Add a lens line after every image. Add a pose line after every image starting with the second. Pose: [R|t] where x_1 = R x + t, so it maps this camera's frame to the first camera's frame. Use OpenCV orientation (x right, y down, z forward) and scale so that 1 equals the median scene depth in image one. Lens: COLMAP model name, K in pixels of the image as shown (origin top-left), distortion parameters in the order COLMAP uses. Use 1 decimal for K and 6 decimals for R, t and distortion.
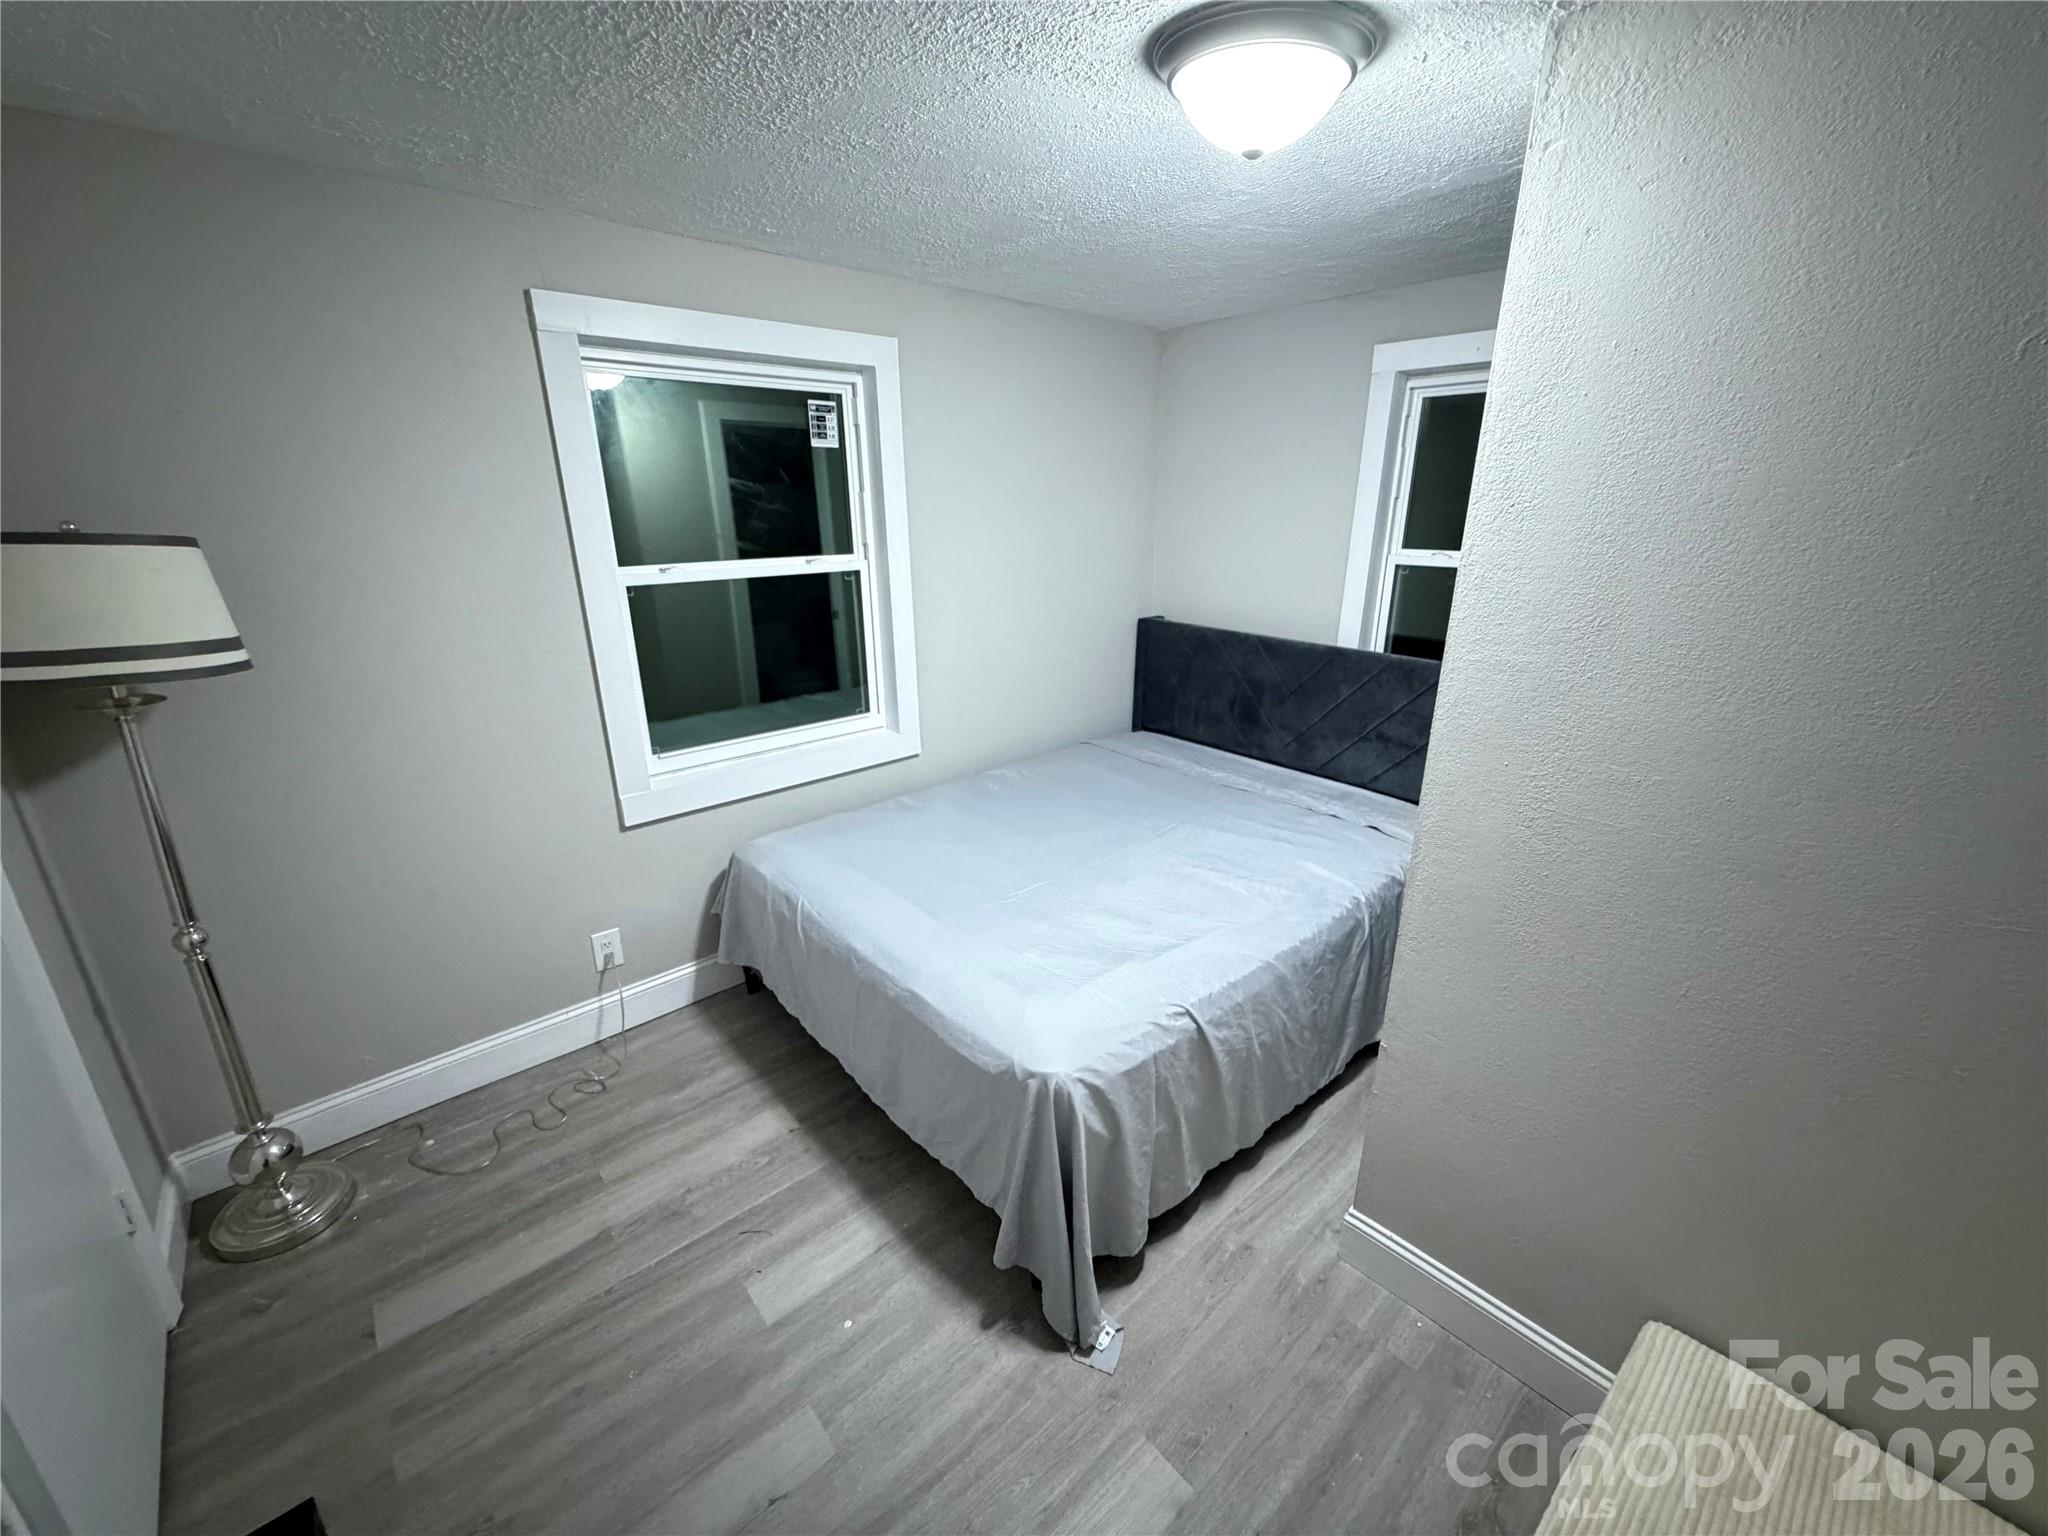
lens RADIAL K [[816.9, 0, 1019.5], [0, 816.9, 767.9], [0, 0, 1]] dist [0.000193, 0.000101]
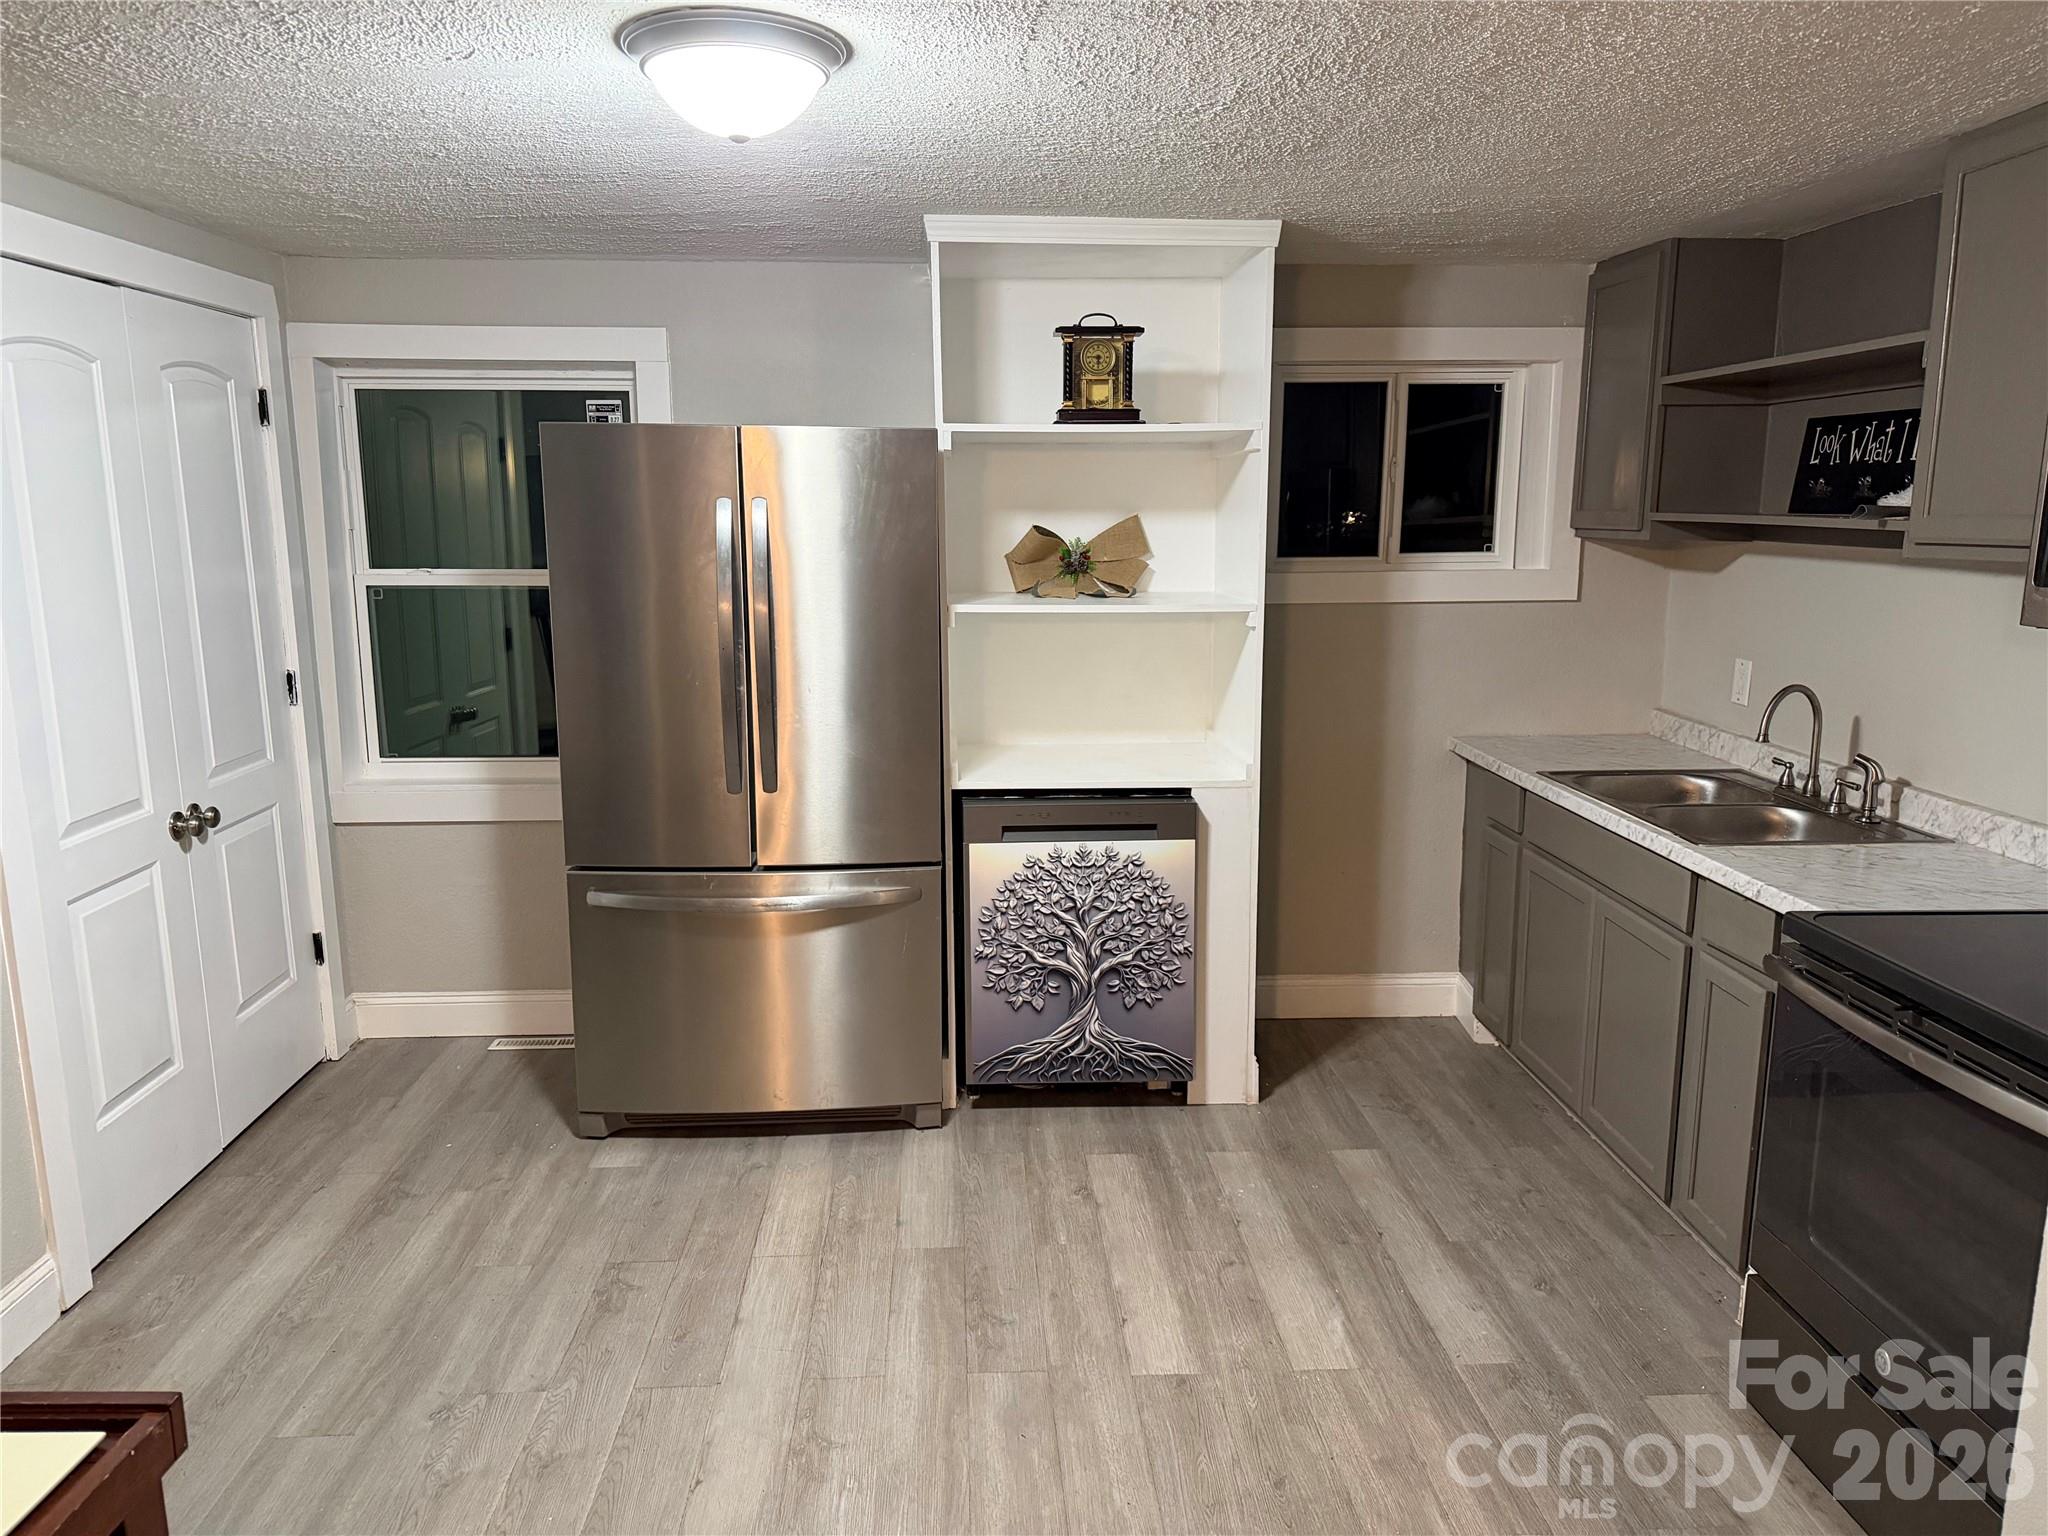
lens RADIAL K [[1427.4, 0, 1024.6], [0, 1427.4, 778.8], [0, 0, 1]] dist [0.149086, -0.250882]
pose [[0.789790, 0.125306, -0.600442, 1.126856], [-0.197566, 0.978710, -0.055621, -0.045469], [0.580689, 0.162556, 0.797732, 0.066764]]
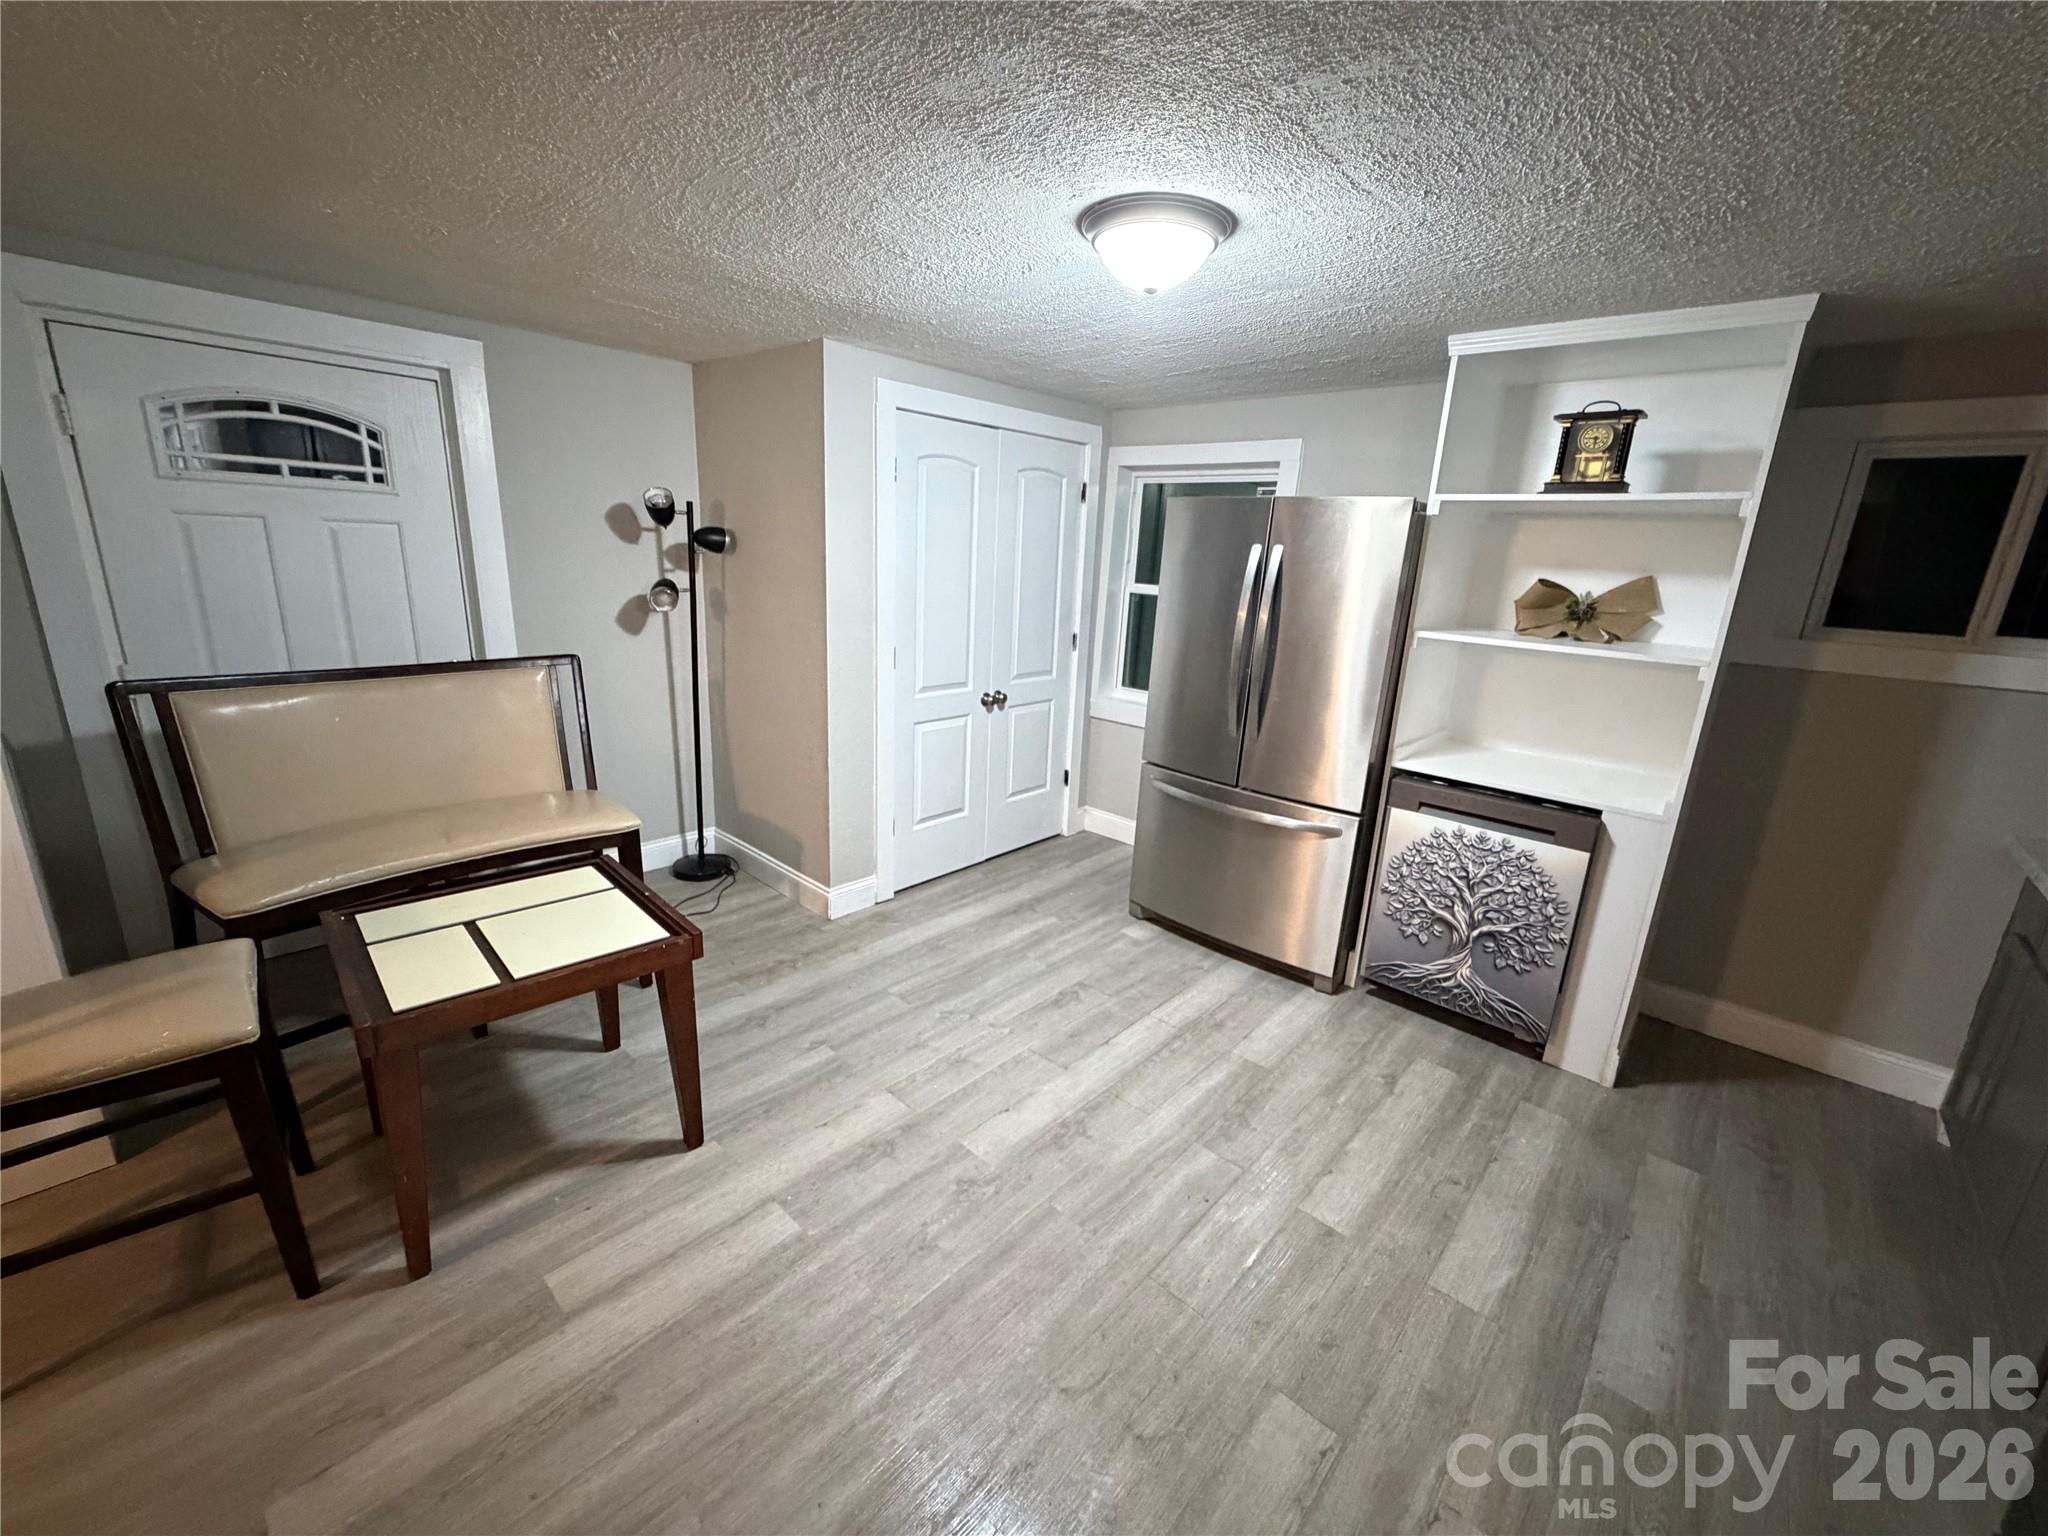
lens RADIAL K [[816.9, 0, 1019.5], [0, 816.9, 767.9], [0, 0, 1]] dist [0.000193, 0.000101]
pose [[0.113347, 0.274531, -0.954874, 1.217526], [-0.353587, 0.909294, 0.219454, -0.160551], [0.928509, 0.312757, 0.200137, 0.461692]]
